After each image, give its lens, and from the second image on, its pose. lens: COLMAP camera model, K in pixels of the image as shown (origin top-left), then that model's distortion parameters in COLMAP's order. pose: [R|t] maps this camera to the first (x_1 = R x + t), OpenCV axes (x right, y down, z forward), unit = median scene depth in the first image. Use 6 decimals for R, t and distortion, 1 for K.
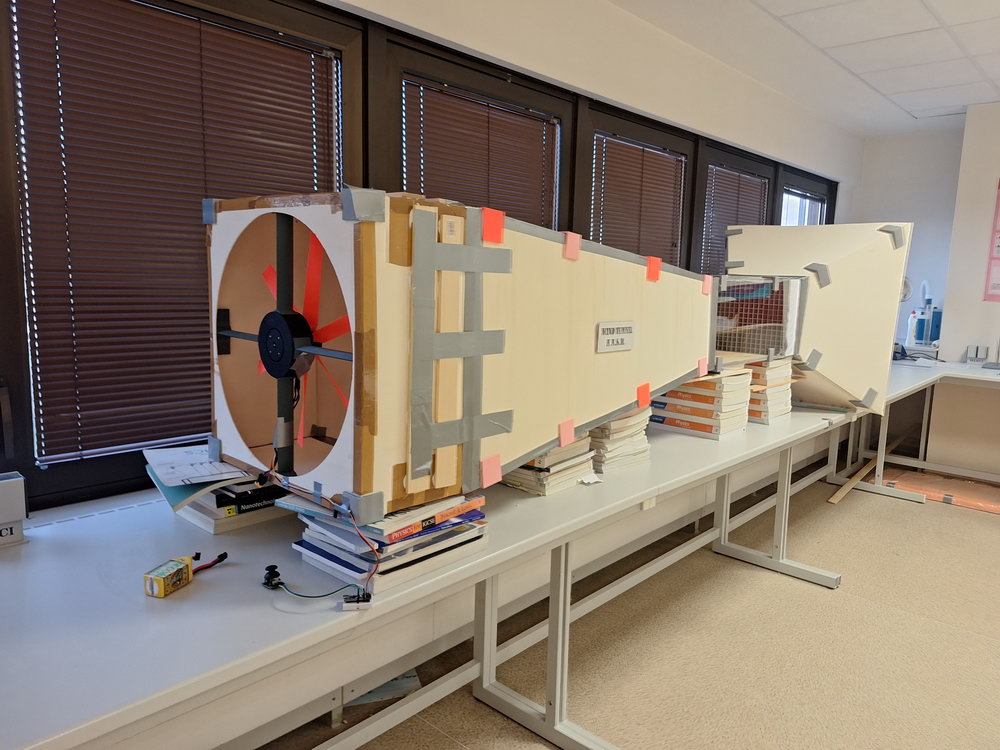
lens RADIAL K [[713.3, 0, 504.7], [0, 713.3, 369.8], [0, 0, 1]] dist [0.027018, -0.005925]
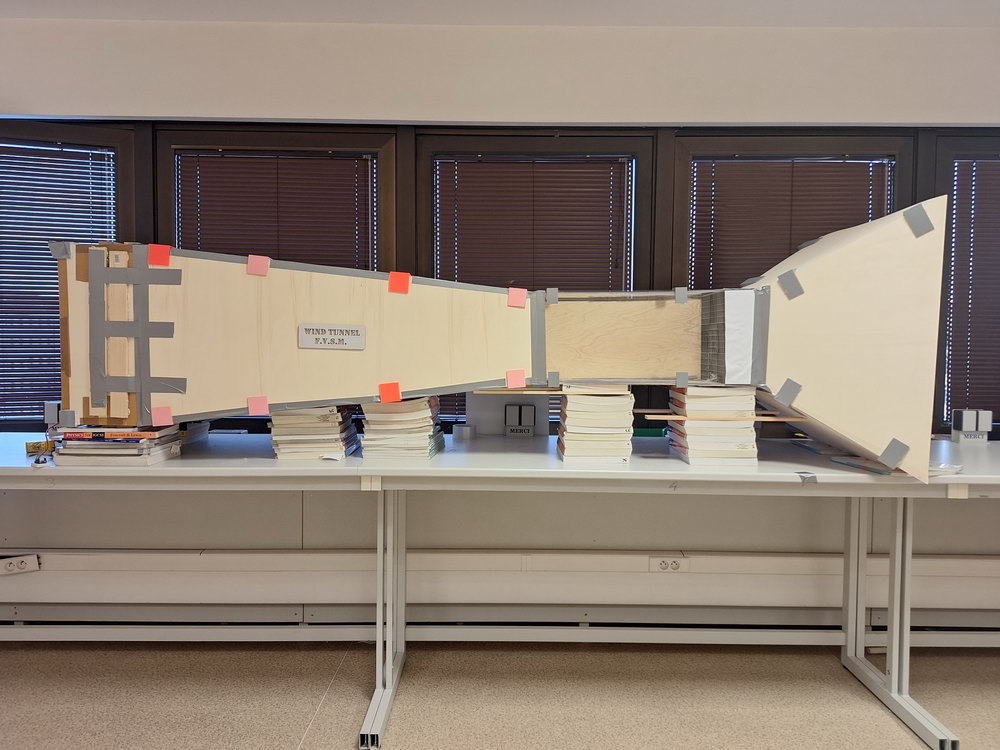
lens RADIAL K [[713.3, 0, 503.8], [0, 713.3, 377.4], [0, 0, 1]] dist [0.027018, -0.005925]
pose [[0.665551, 0.006483, -0.746324, 1.553926], [-0.090268, 0.993321, -0.071871, 0.102519], [0.740874, 0.115203, 0.661691, 0.512183]]
